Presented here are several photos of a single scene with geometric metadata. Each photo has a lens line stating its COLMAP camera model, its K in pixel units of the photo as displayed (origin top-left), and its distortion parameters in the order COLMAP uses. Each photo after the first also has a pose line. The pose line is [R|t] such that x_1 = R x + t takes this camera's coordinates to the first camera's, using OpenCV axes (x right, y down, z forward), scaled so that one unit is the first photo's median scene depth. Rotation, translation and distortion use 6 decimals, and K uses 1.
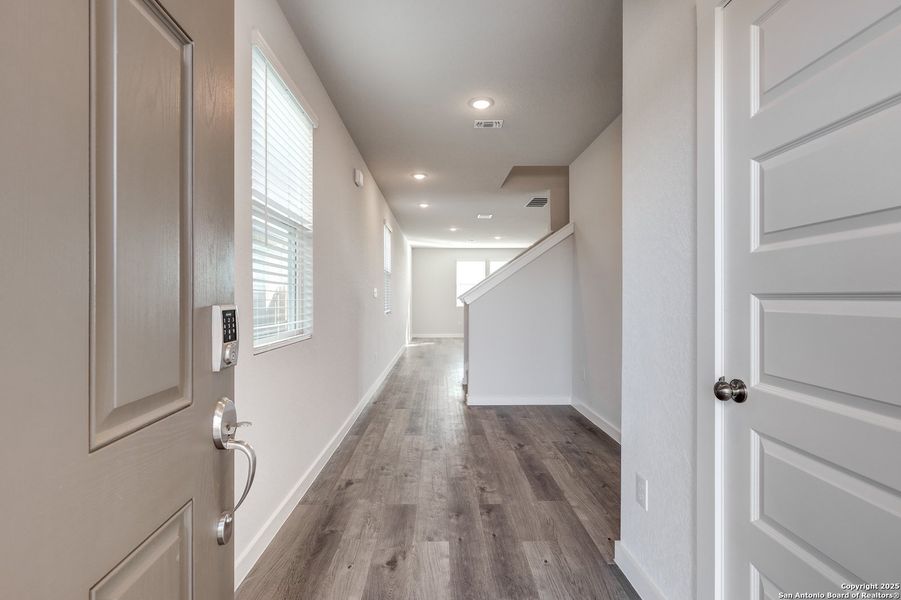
lens RADIAL K [[432.9, 0, 453.6], [0, 432.9, 300.9], [0, 0, 1]] dist [-0.003375, 0.001062]
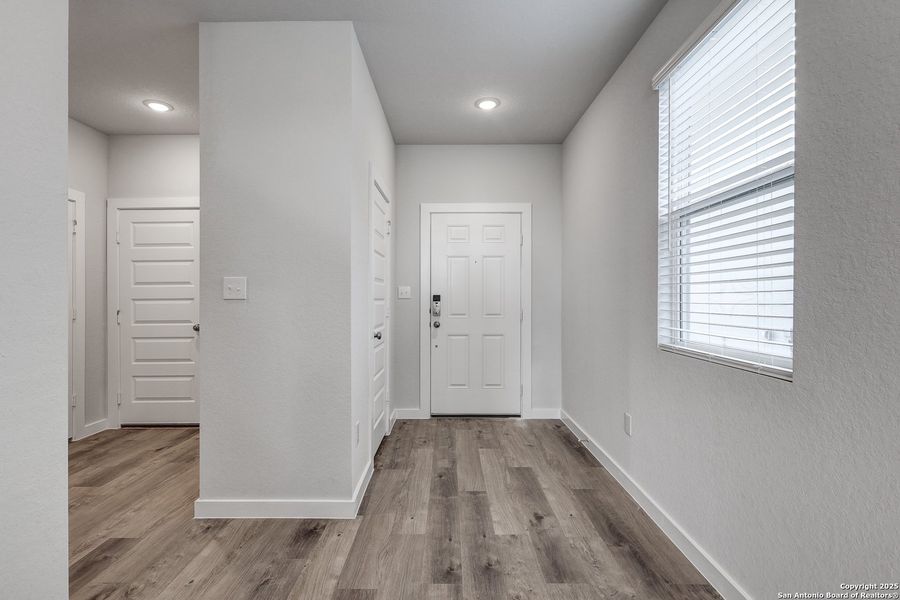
lens RADIAL K [[432.1, 0, 457.3], [0, 432.1, 299.4], [0, 0, 1]] dist [0.001115, 0.000362]
pose [[-0.999924, -0.001367, 0.012286, 0.066369], [-0.001286, 0.999977, 0.006651, -0.016599], [-0.012295, 0.006634, -0.999902, 1.996166]]
